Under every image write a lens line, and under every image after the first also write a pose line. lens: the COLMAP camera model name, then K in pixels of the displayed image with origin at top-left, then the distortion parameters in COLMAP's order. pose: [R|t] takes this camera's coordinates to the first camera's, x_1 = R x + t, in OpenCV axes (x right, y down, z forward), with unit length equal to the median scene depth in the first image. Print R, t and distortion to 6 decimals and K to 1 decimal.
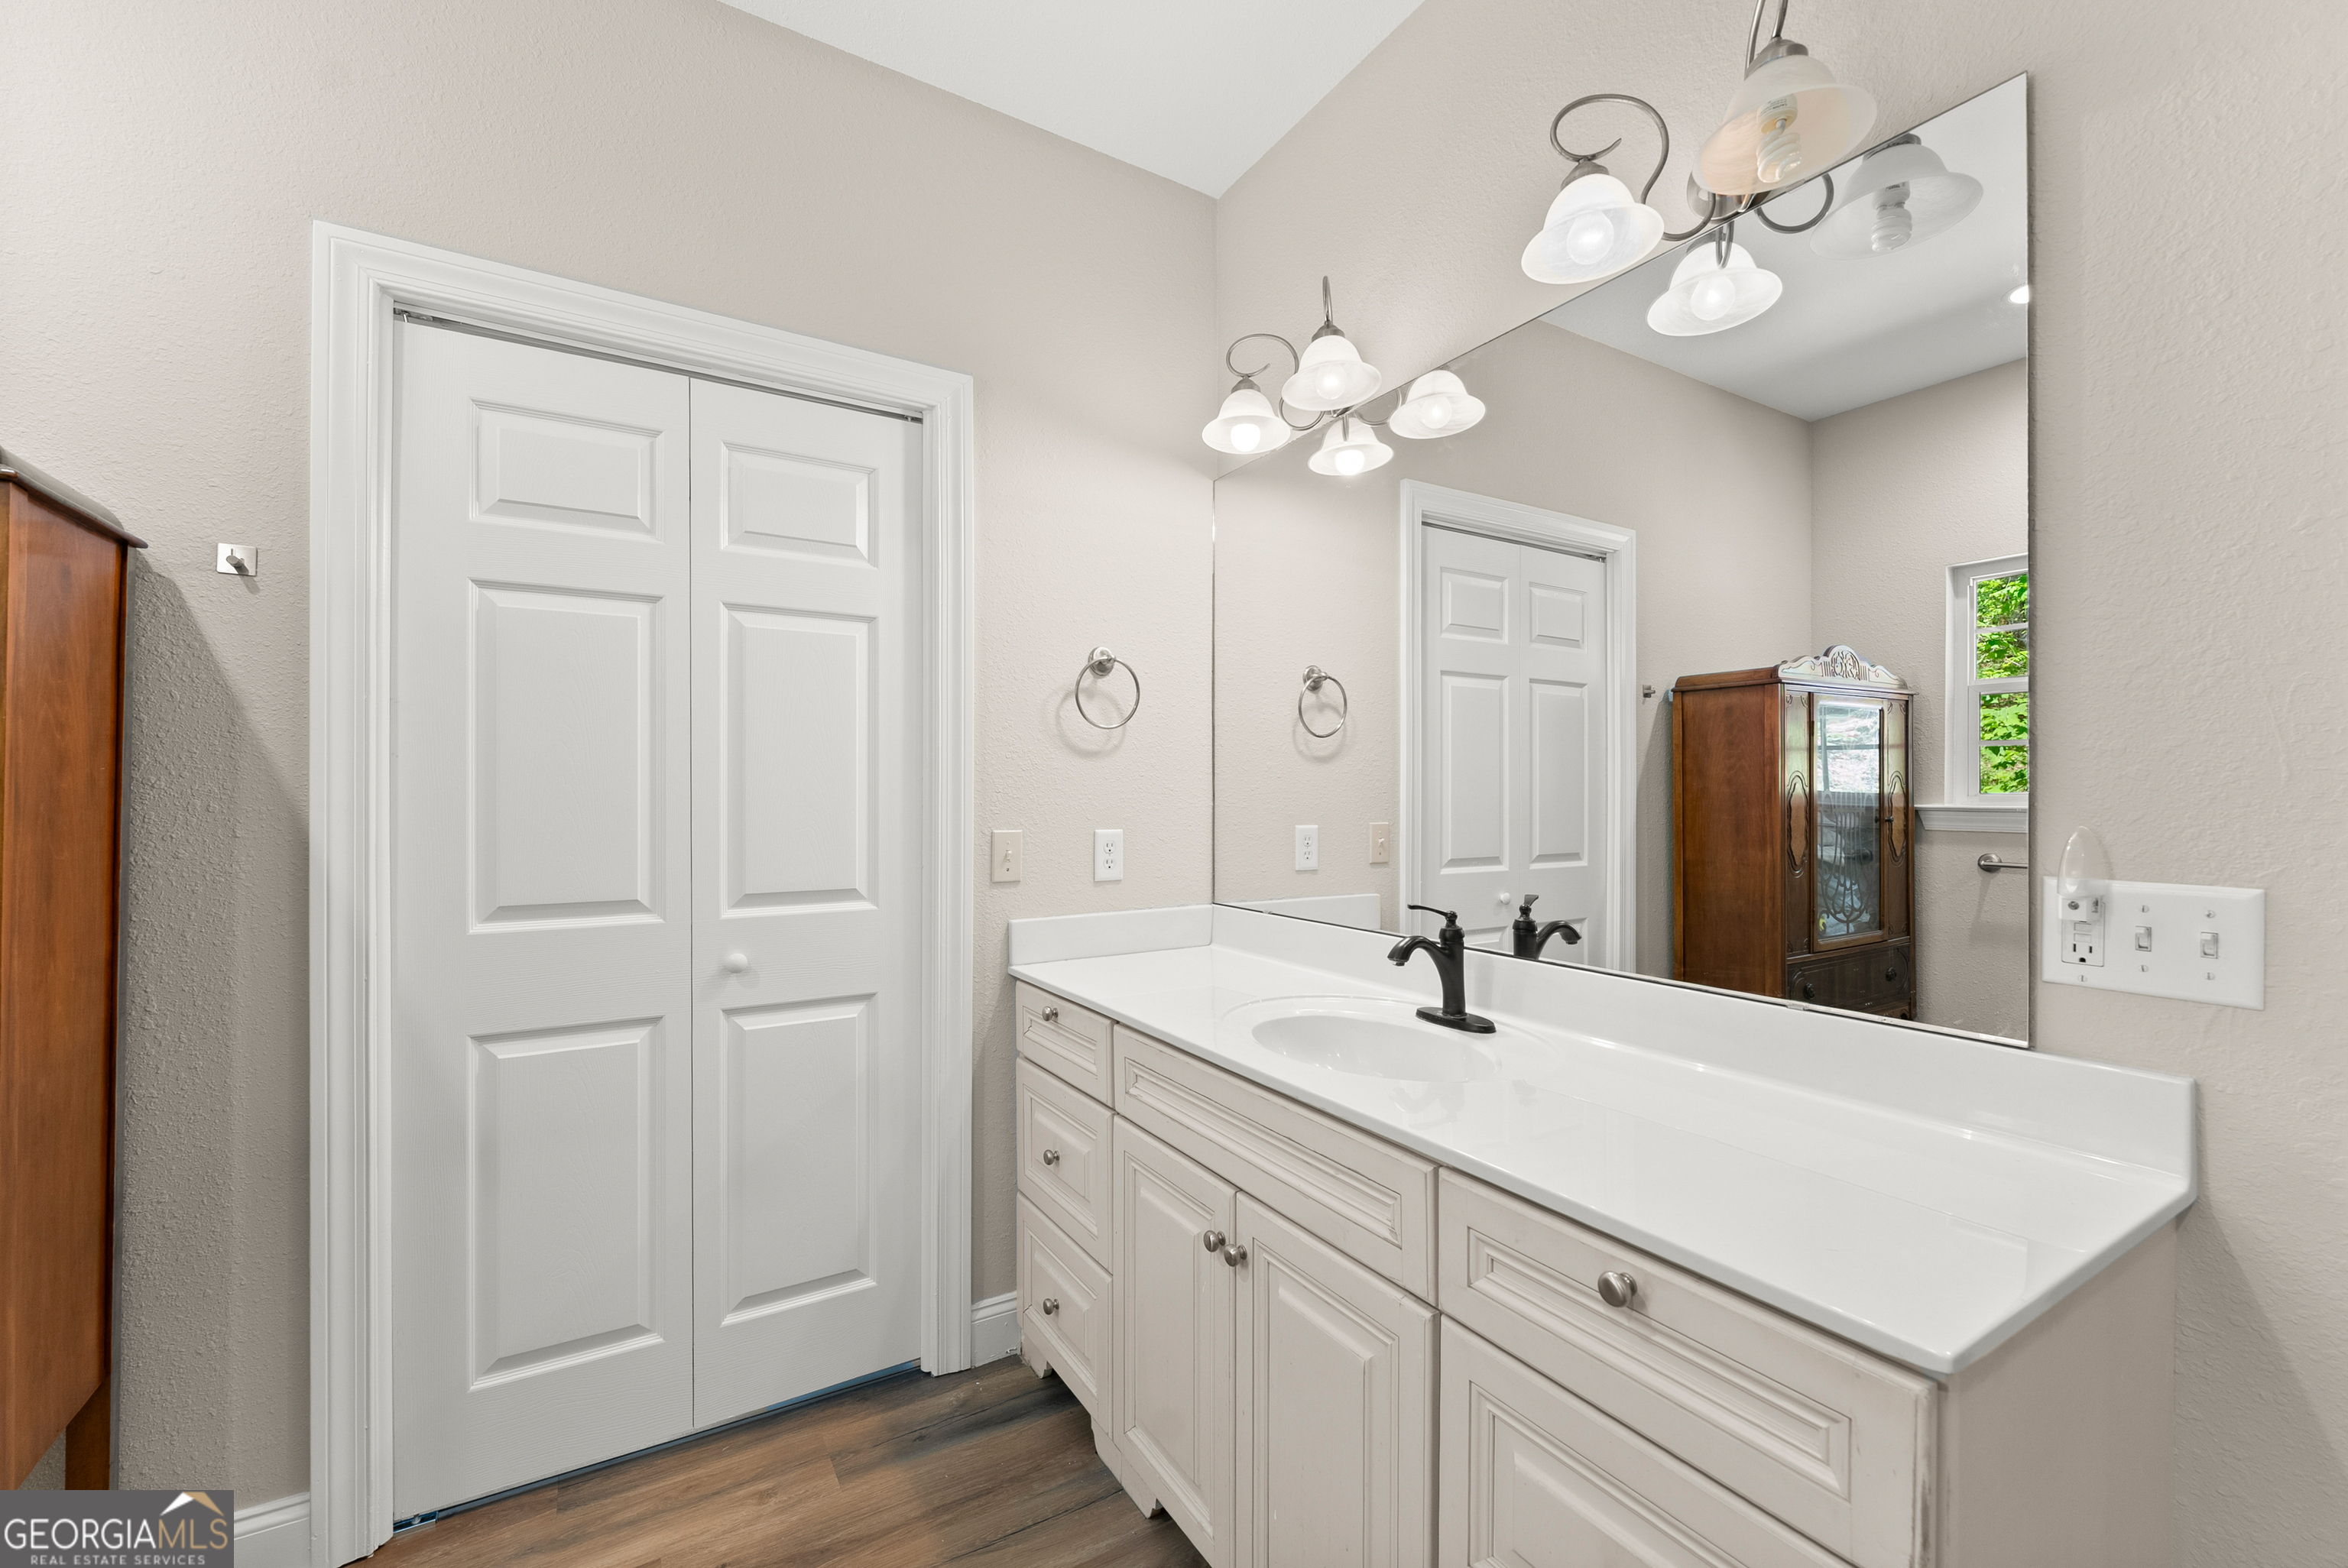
lens RADIAL K [[951.3, 0, 1162.4], [0, 951.3, 793.3], [0, 0, 1]] dist [0.001448, 0.000187]
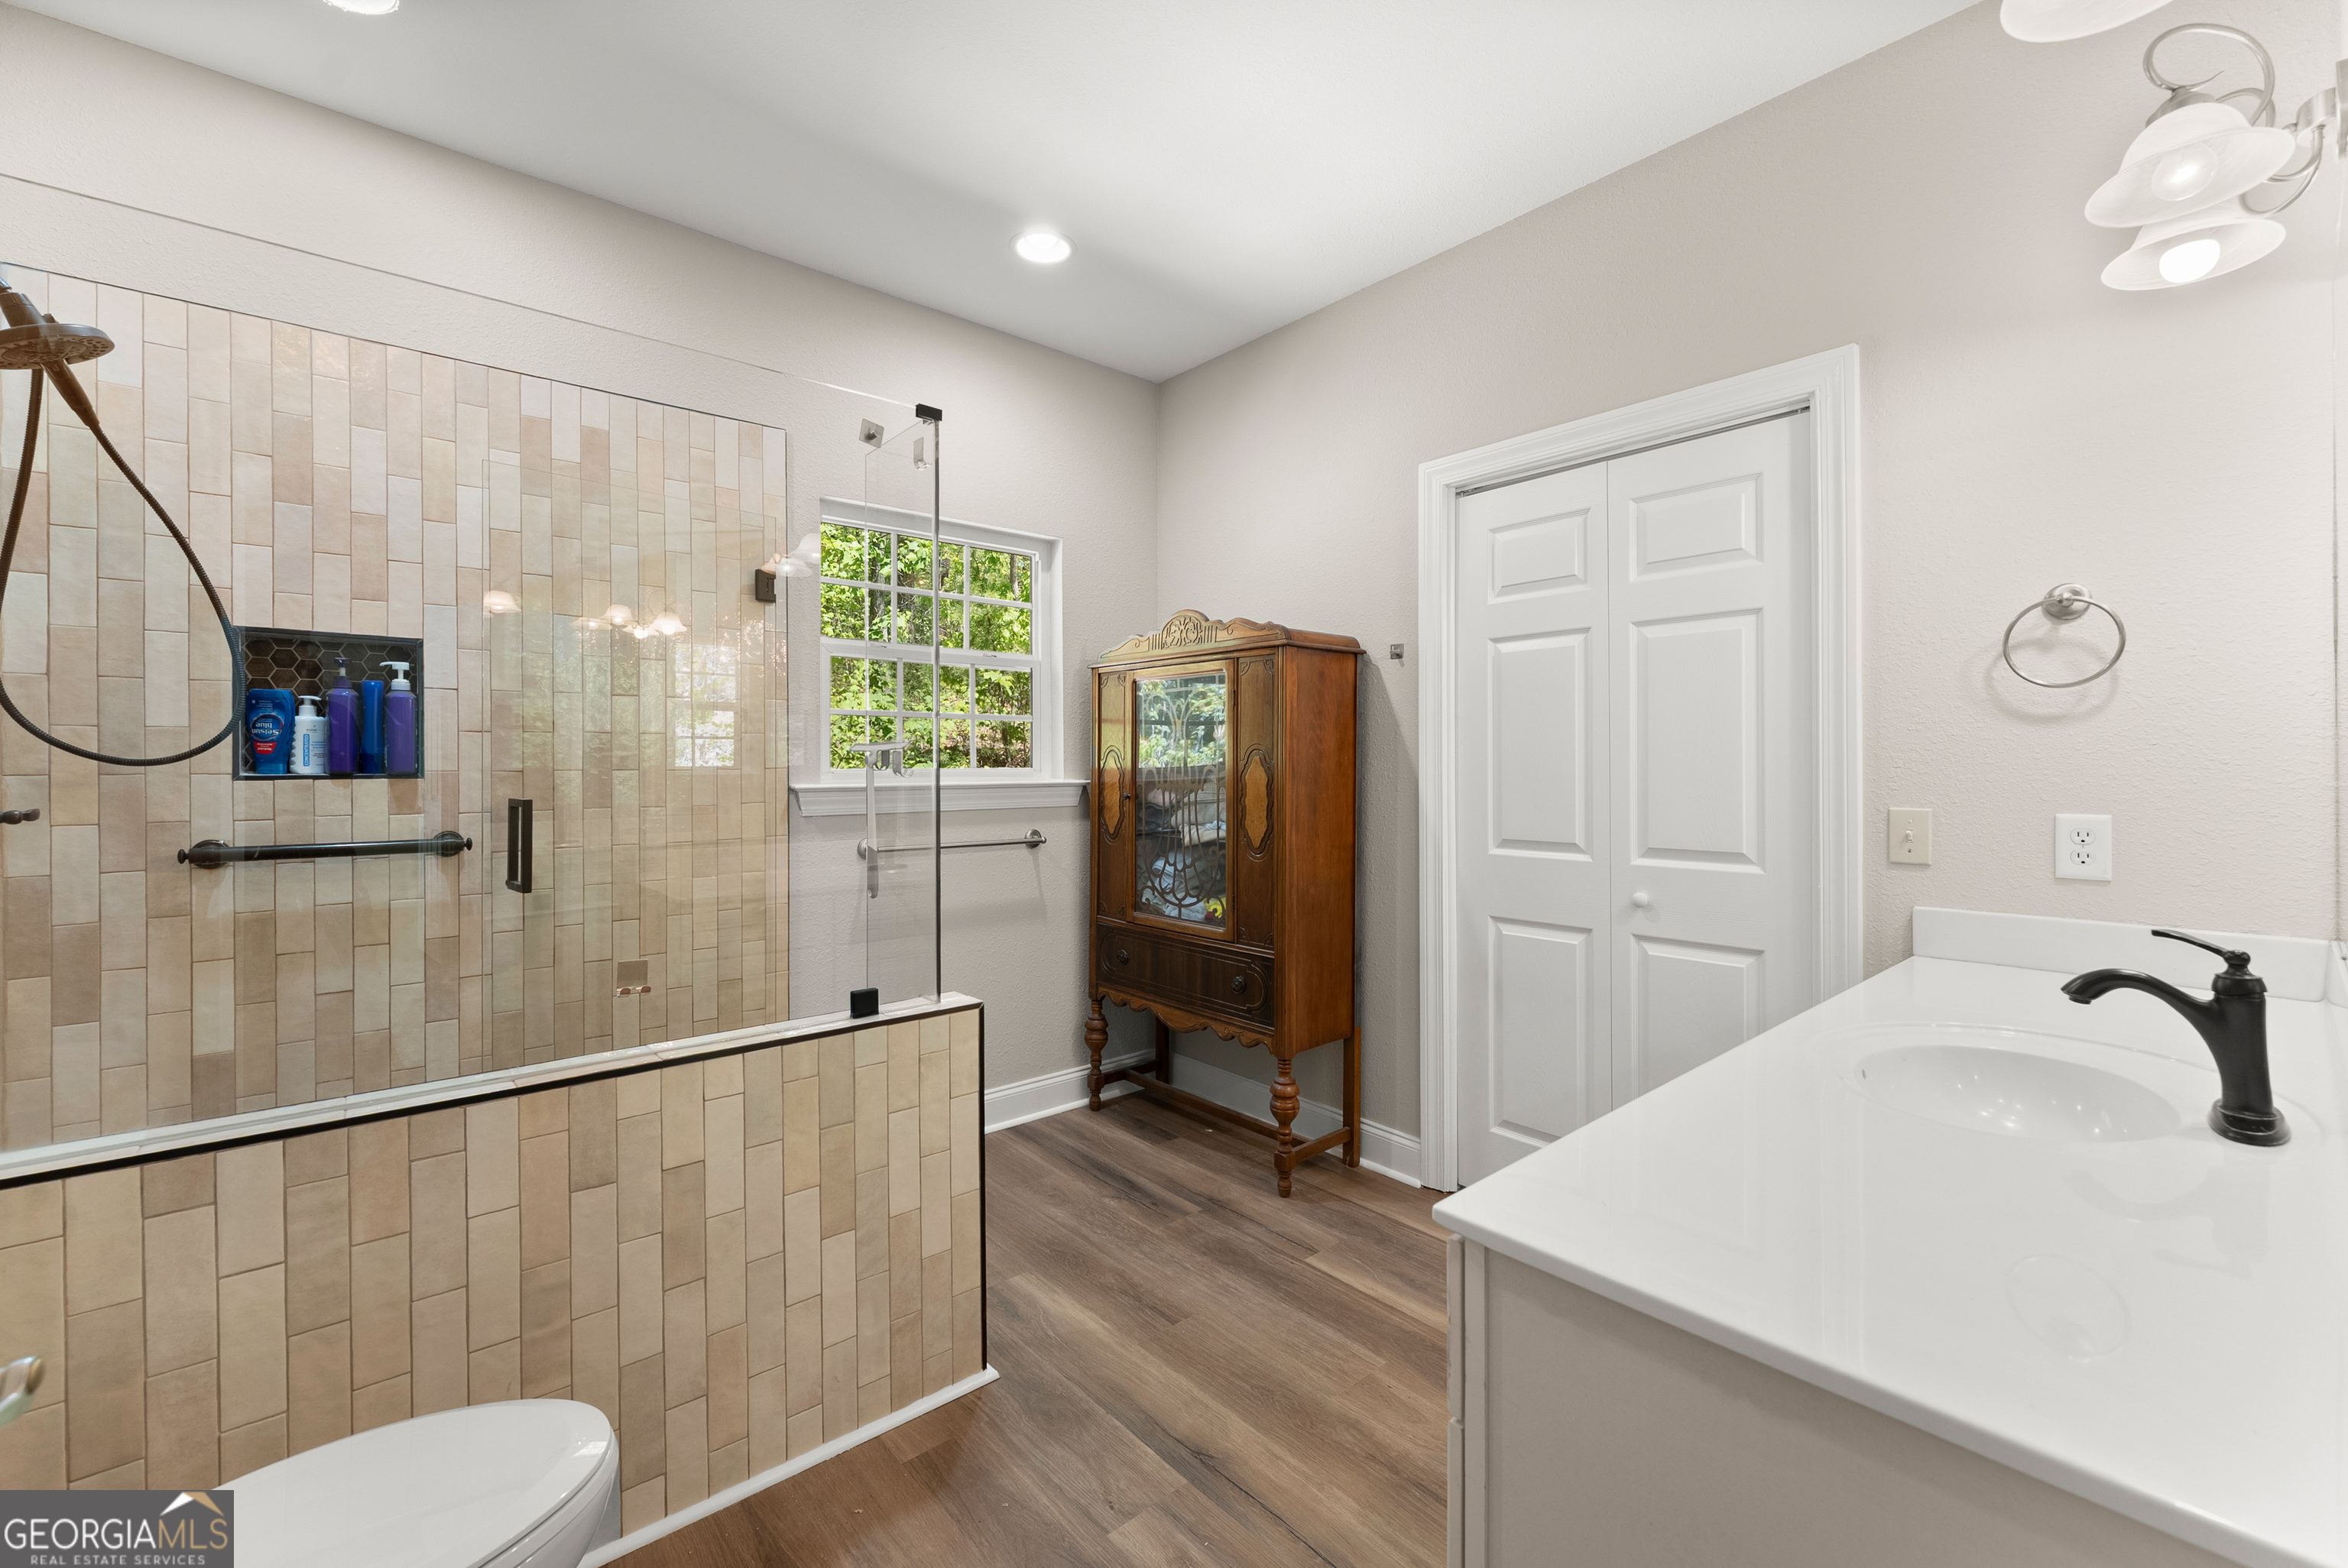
lens RADIAL K [[951.3, 0, 1176.0], [0, 951.3, 764.9], [0, 0, 1]] dist [0.001448, 0.000187]
pose [[0.186751, -0.003045, -0.982403, 0.695033], [0.002164, 0.999994, -0.002688, -0.002911], [0.982405, -0.001624, 0.186756, 0.140289]]
